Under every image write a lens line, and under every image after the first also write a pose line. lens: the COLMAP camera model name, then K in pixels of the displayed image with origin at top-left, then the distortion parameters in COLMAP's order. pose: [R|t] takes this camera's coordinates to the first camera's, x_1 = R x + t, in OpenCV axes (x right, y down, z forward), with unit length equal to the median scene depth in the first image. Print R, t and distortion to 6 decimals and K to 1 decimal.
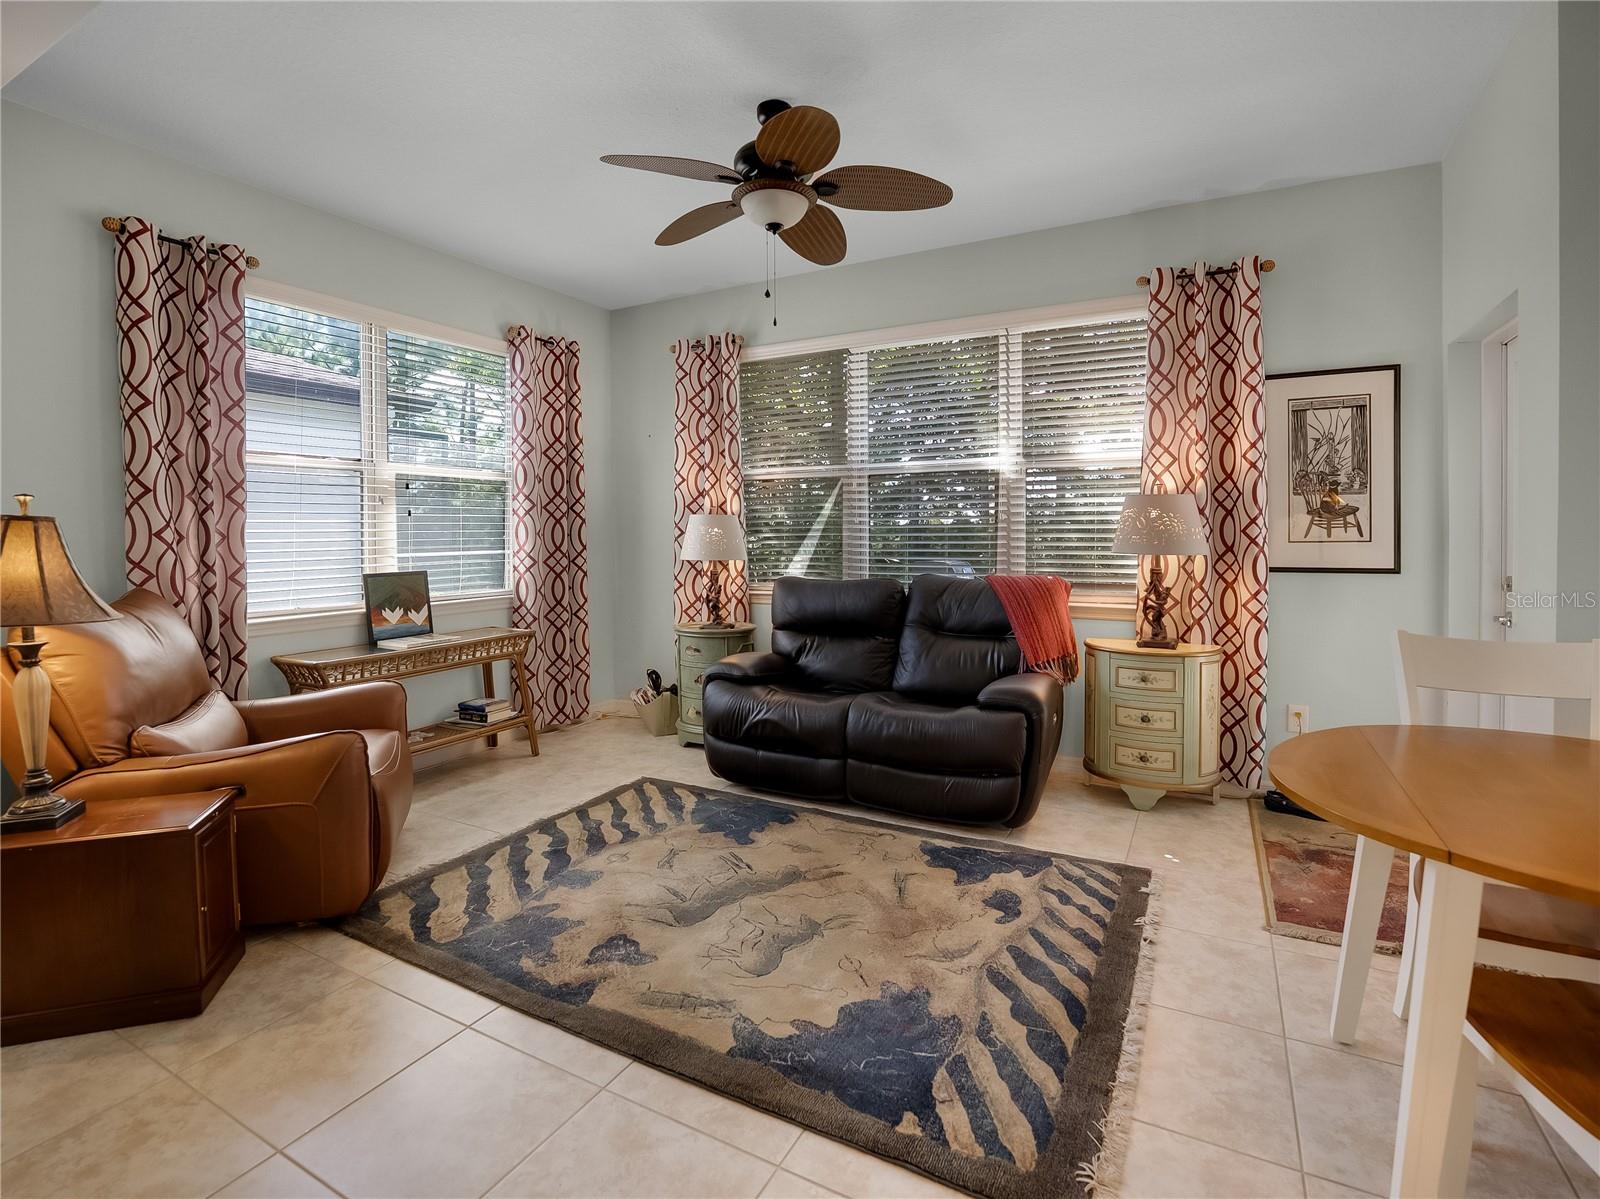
lens RADIAL K [[746.2, 0, 784.9], [0, 746.2, 564.4], [0, 0, 1]] dist [-0.028564, 0.002295]
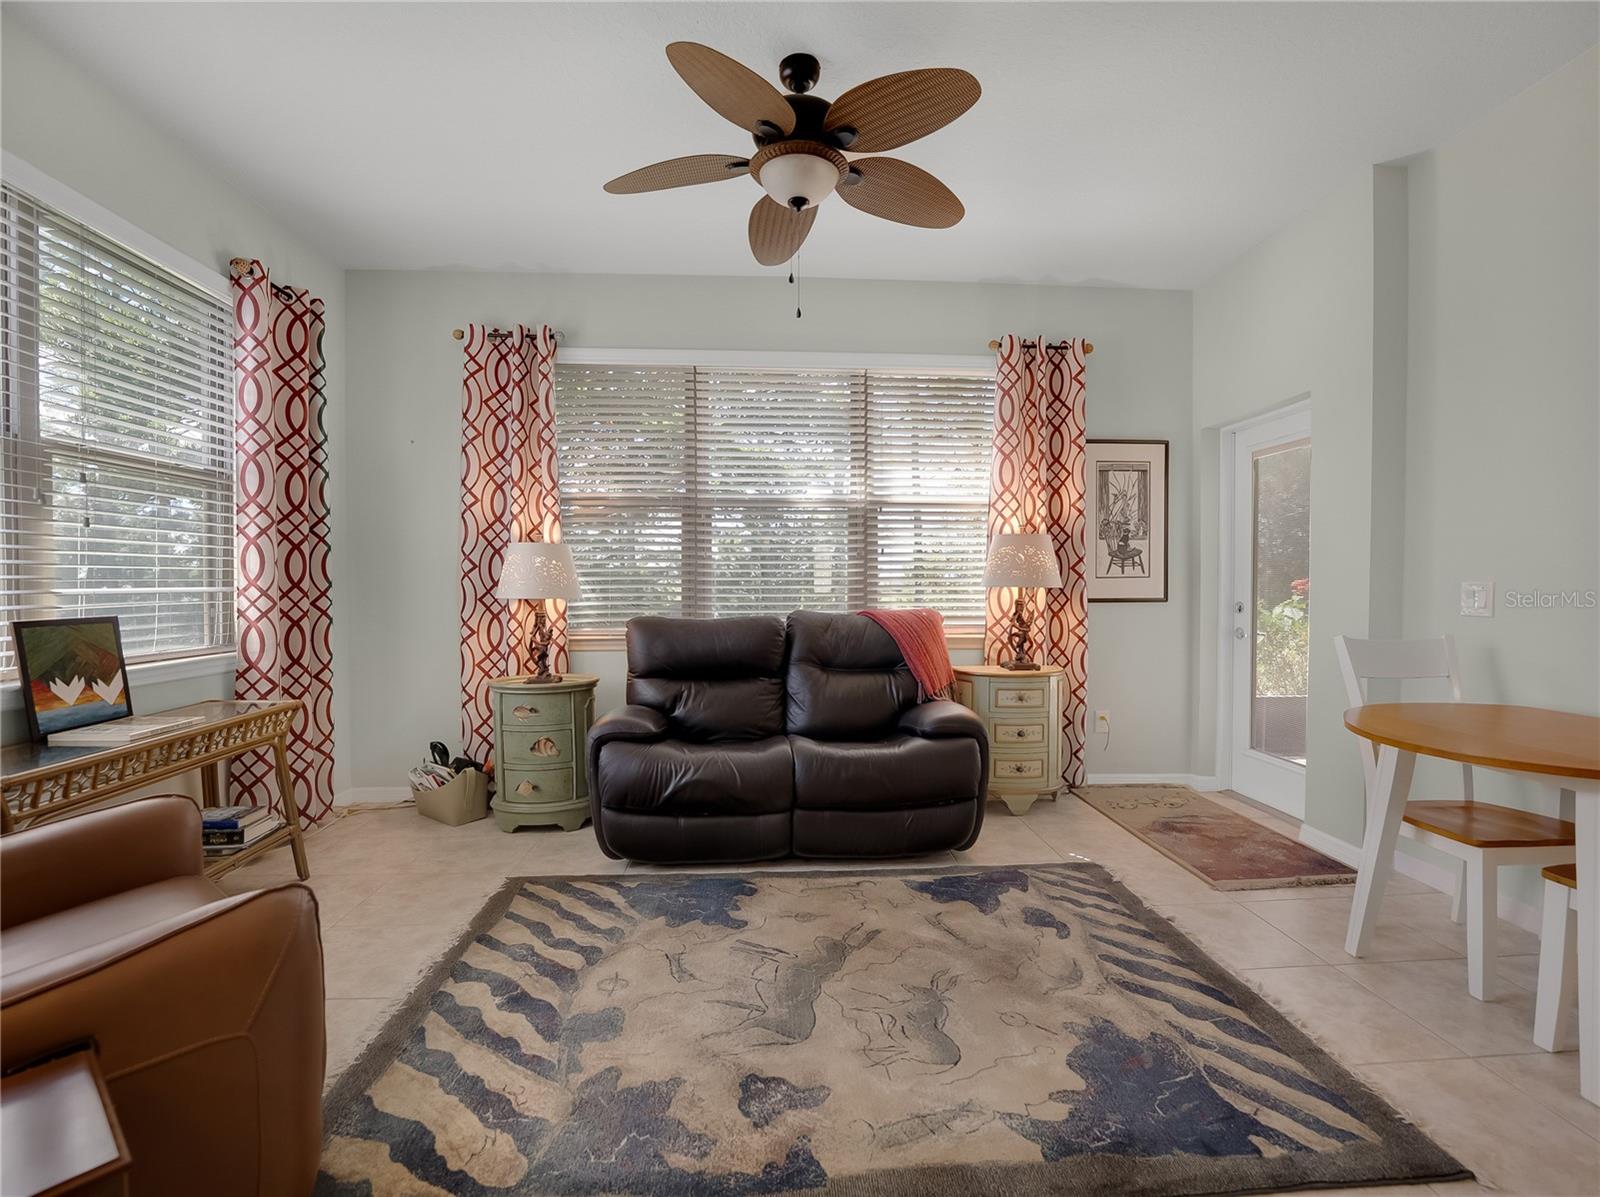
lens RADIAL K [[746.2, 0, 784.8], [0, 746.2, 604.1], [0, 0, 1]] dist [-0.028564, 0.002295]
pose [[0.850239, -0.009346, 0.526314, -0.406569], [0.016861, 0.999813, -0.009484, 0.016928], [-0.526127, 0.016938, 0.850237, 0.229666]]
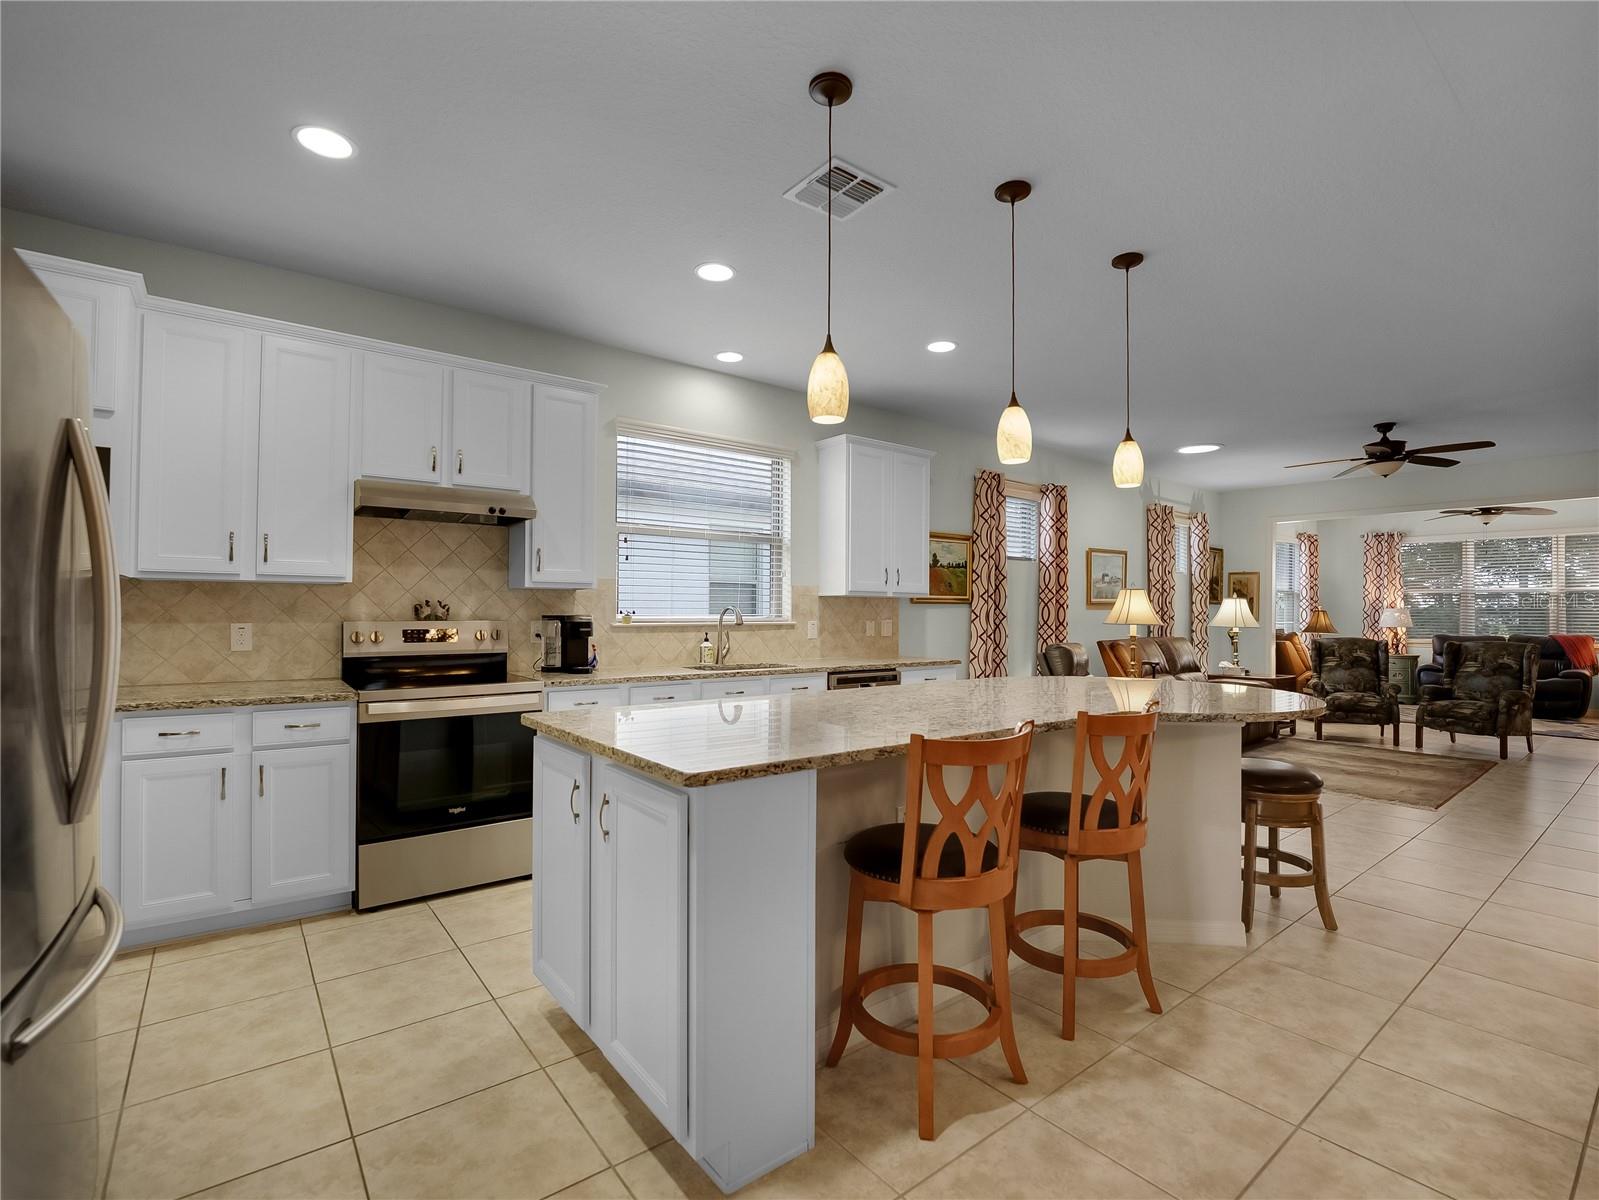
lens RADIAL K [[745.8, 0, 798.4], [0, 745.8, 604.3], [0, 0, 1]] dist [-0.028564, 0.002295]
pose [[0.922991, 0.011550, -0.384649, -1.318007], [-0.030867, 0.998551, -0.044082, 0.114597], [0.383582, 0.052560, 0.922010, -2.607341]]
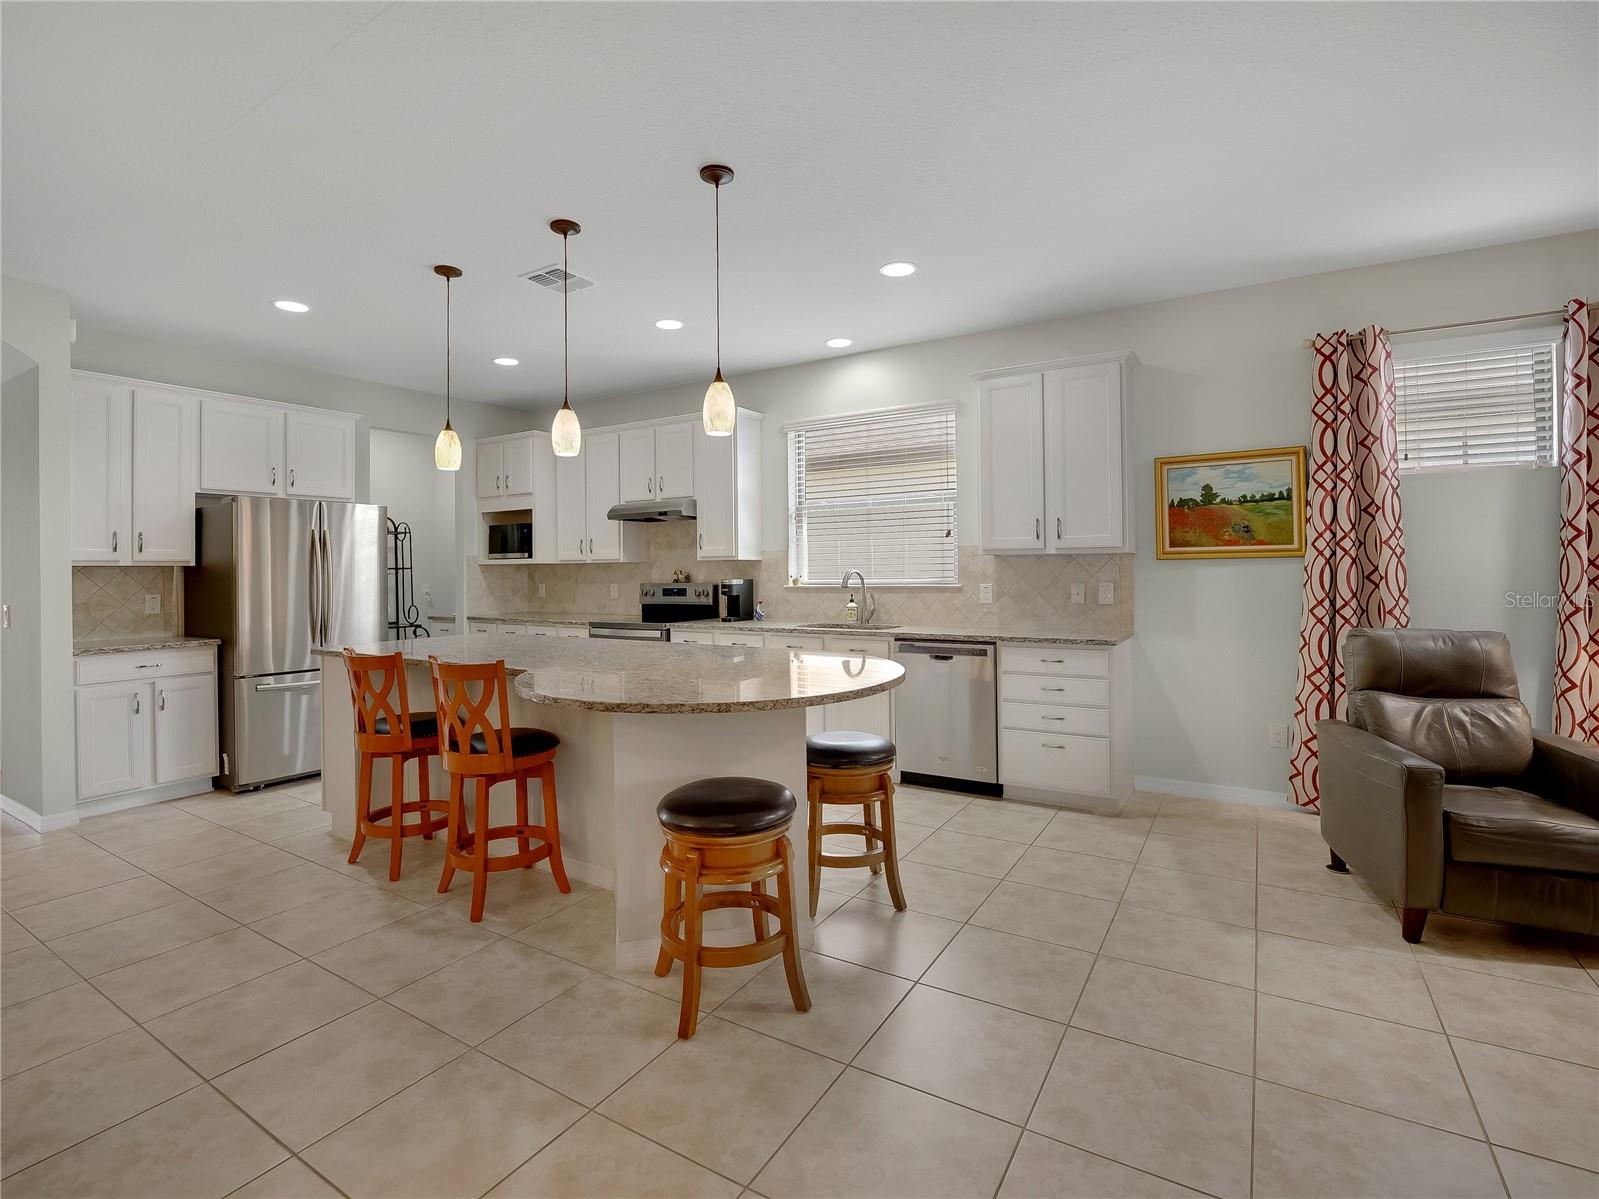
lens RADIAL K [[745.8, 0, 808.3], [0, 745.8, 564.9], [0, 0, 1]] dist [-0.028564, 0.002295]
pose [[-0.032152, 0.002438, -0.999480, -0.451723], [-0.029528, 0.999558, 0.003388, 0.047097], [0.999047, 0.029621, -0.032065, -1.411238]]
